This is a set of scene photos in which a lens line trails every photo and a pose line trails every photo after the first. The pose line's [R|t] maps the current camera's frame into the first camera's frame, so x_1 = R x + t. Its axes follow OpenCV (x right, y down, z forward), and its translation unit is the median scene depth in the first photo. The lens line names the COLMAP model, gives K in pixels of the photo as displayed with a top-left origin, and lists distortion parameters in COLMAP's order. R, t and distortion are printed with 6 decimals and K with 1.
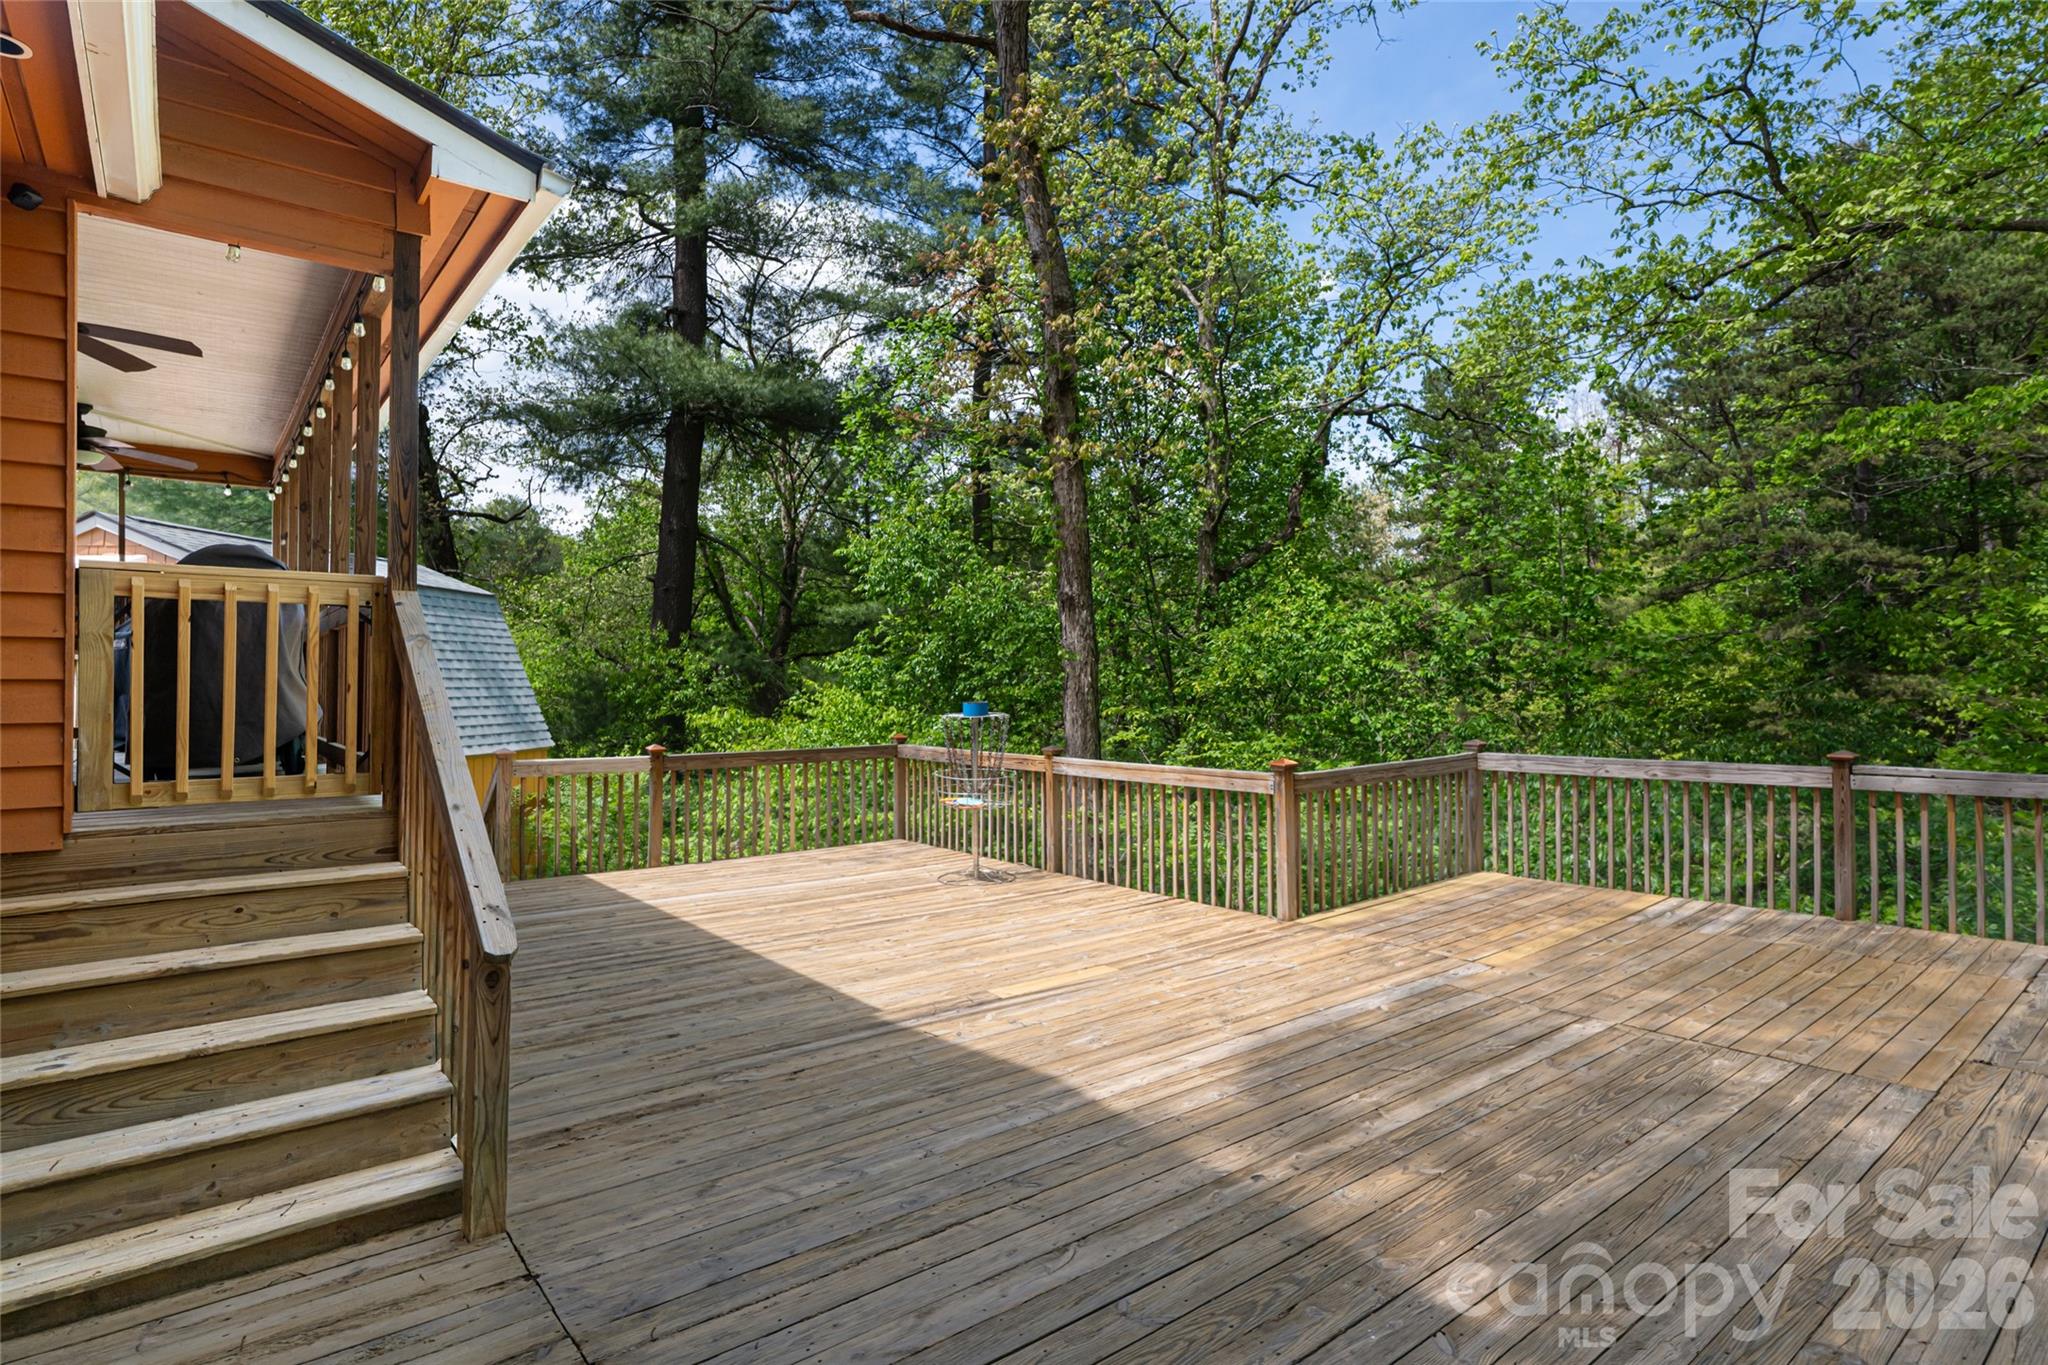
lens RADIAL K [[1028.6, 0, 1024.0], [0, 1028.6, 682.5], [0, 0, 1]] dist [0.000024, 0.000090]
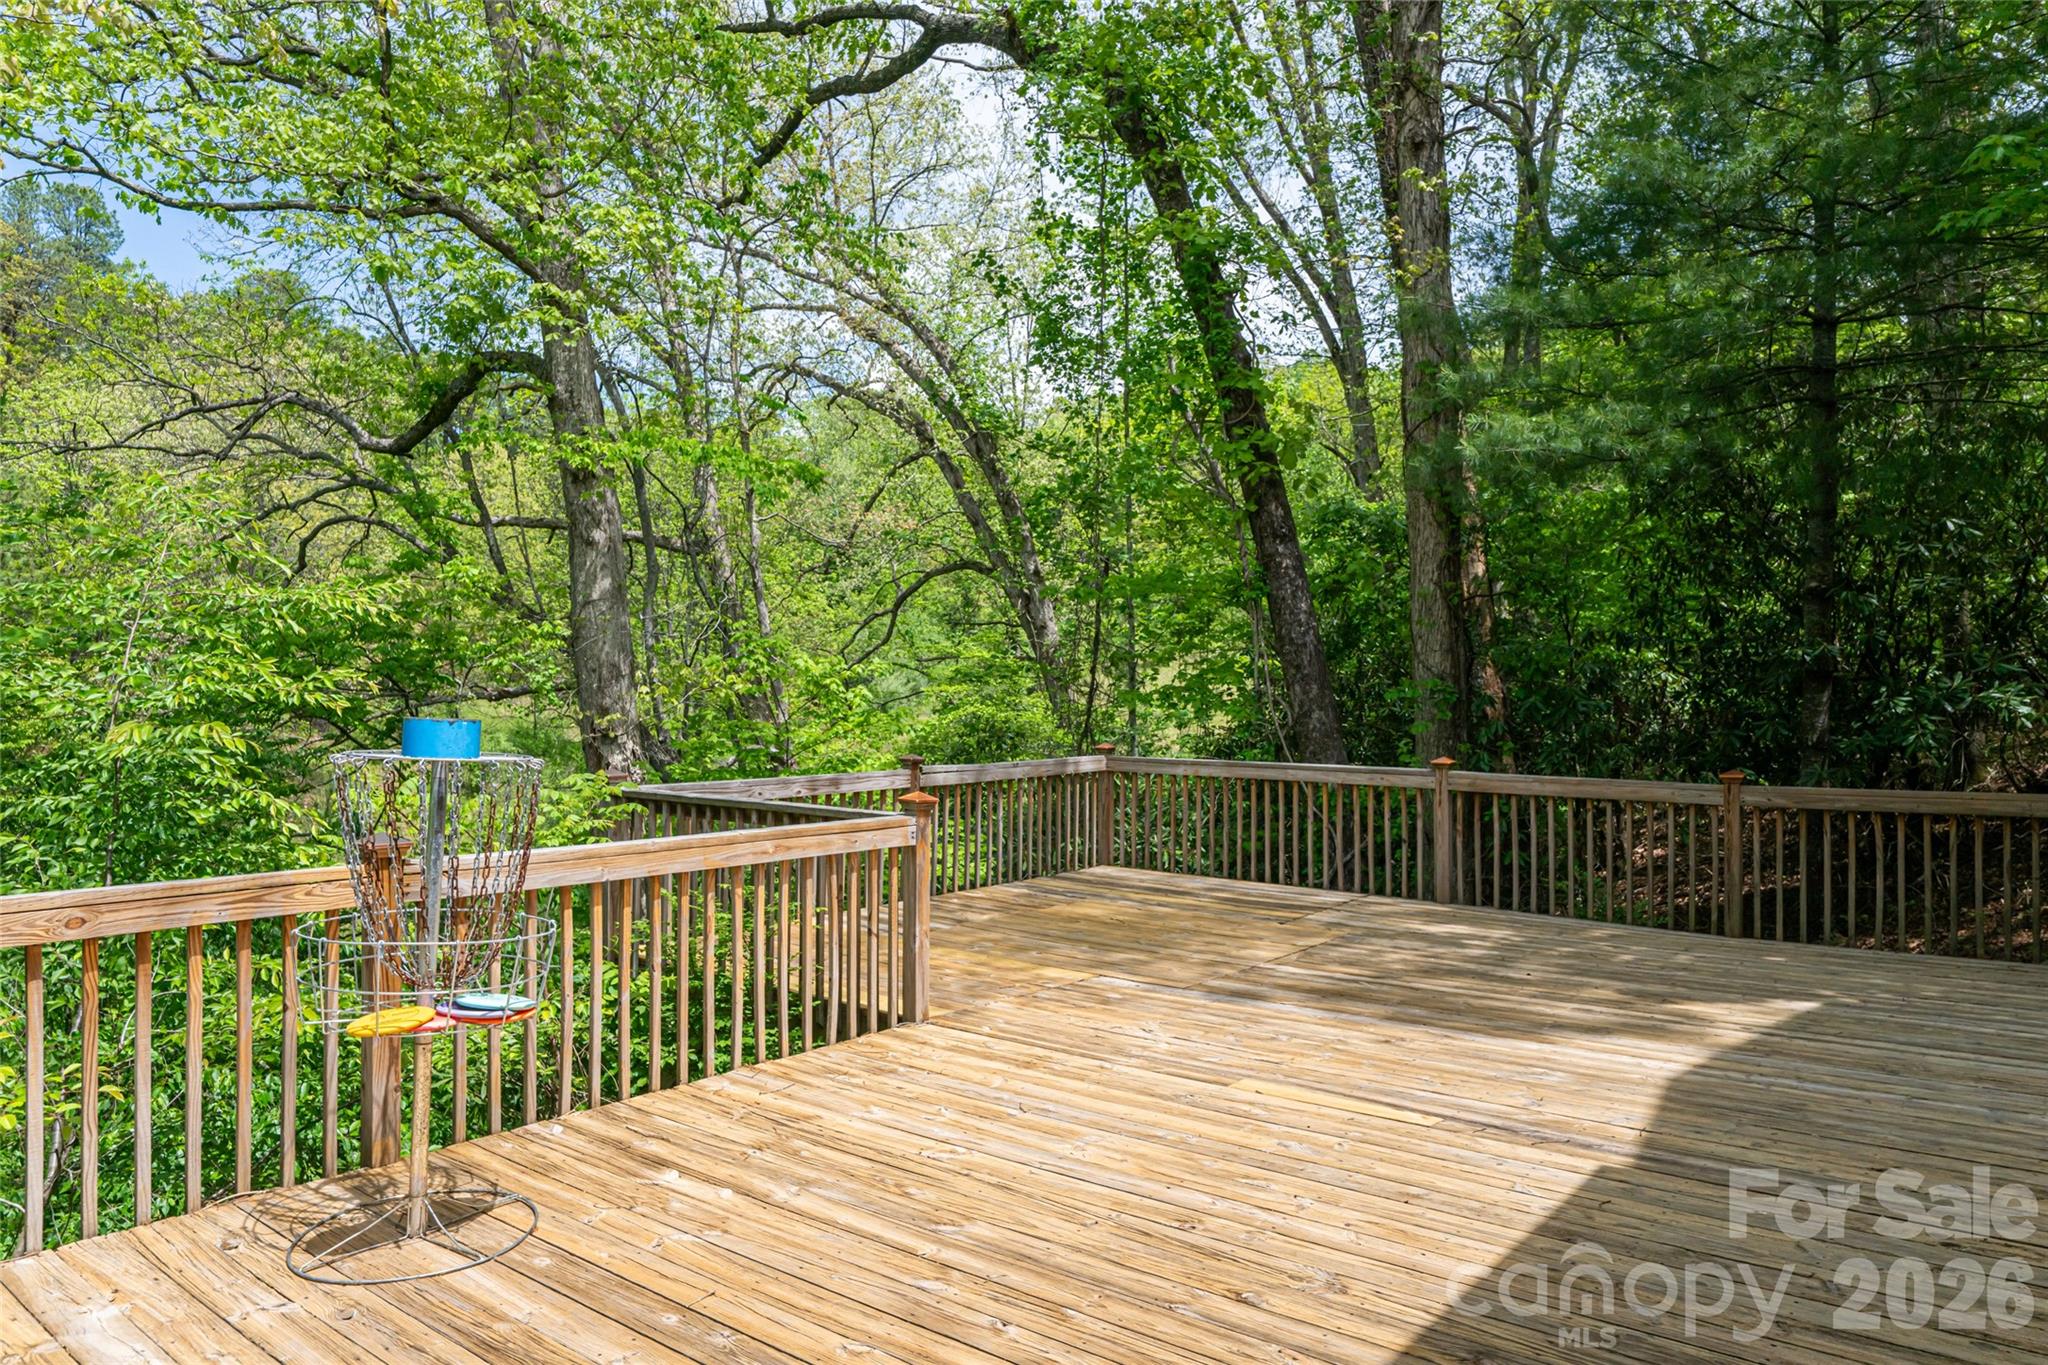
lens RADIAL K [[1335.8, 0, 1024.0], [0, 1335.8, 682.5], [0, 0, 1]] dist [0.001994, 0.000919]
pose [[-0.204093, 0.024635, 0.978641, -0.627220], [-0.007360, 0.999616, -0.026698, 0.022031], [-0.978924, -0.012652, -0.203834, 1.058200]]
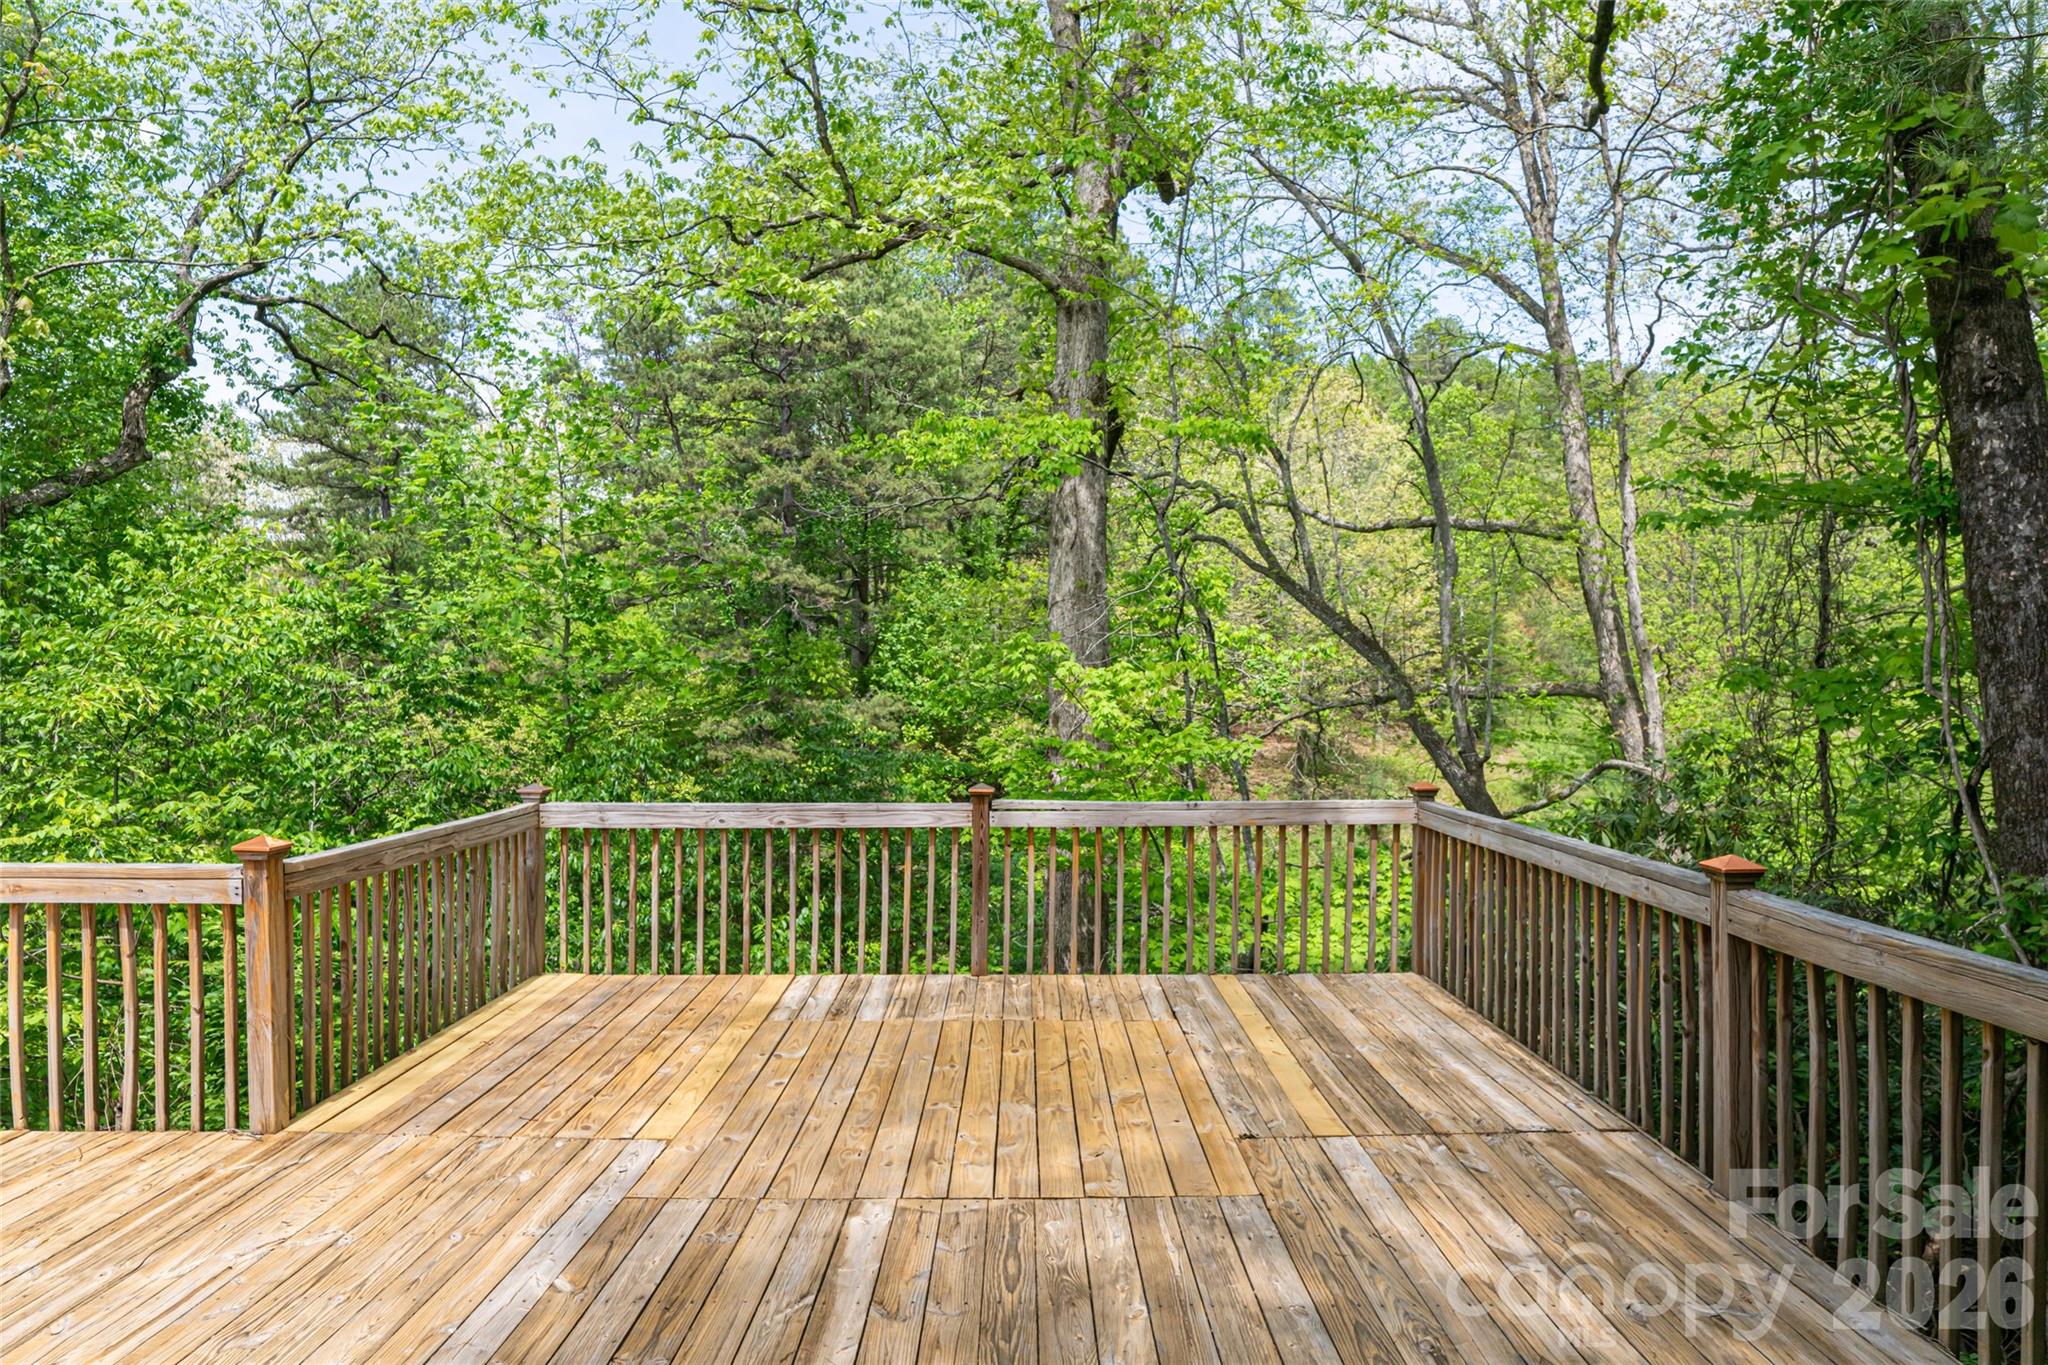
lens RADIAL K [[1250.9, 0, 1033.2], [0, 1250.9, 747.0], [0, 0, 1]] dist [-0.006603, -0.000713]
pose [[0.615418, -0.013907, 0.788078, -0.011622], [-0.013503, 0.999512, 0.028182, 0.003547], [-0.788085, -0.027986, 0.614929, 0.260667]]
